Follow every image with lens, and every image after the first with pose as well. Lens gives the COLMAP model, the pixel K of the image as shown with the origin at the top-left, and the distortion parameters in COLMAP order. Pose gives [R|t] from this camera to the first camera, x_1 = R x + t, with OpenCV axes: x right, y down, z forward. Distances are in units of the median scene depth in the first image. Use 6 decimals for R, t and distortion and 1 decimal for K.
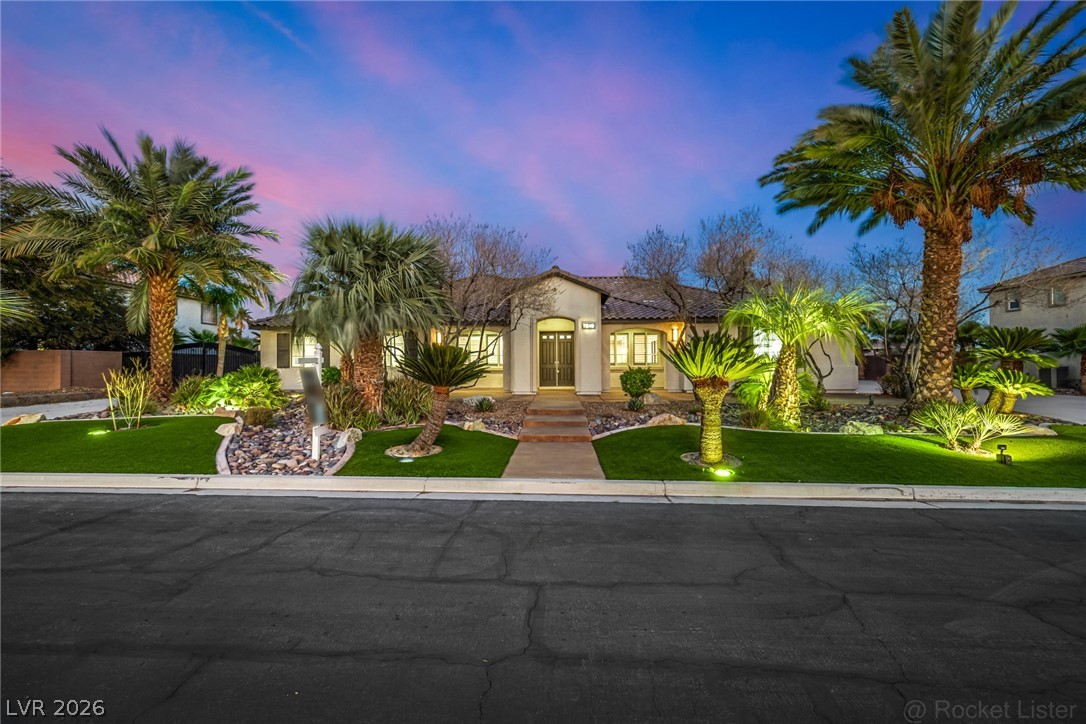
lens RADIAL K [[483.5, 0, 543.0], [0, 483.5, 362.0], [0, 0, 1]] dist [0.001292, 0.000128]
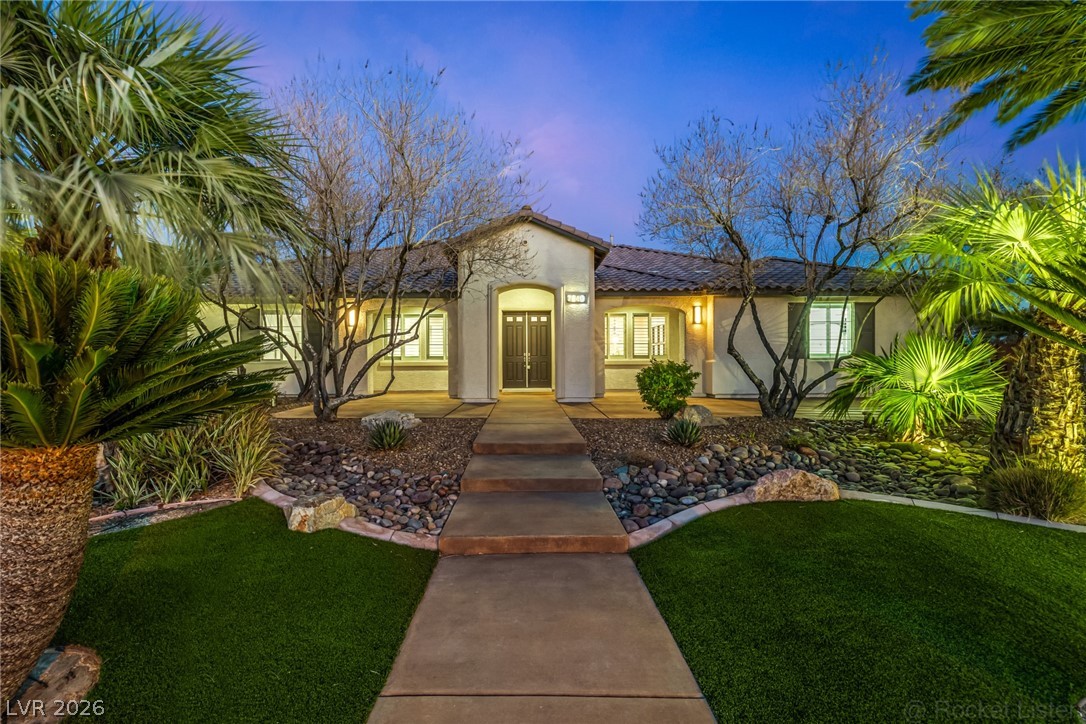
lens RADIAL K [[483.5, 0, 543.0], [0, 483.5, 362.0], [0, 0, 1]] dist [0.001292, 0.000128]
pose [[0.997589, -0.001442, 0.069390, 0.003101], [0.000575, 0.999922, 0.012511, 0.003778], [-0.069402, -0.012441, 0.997511, 0.340006]]
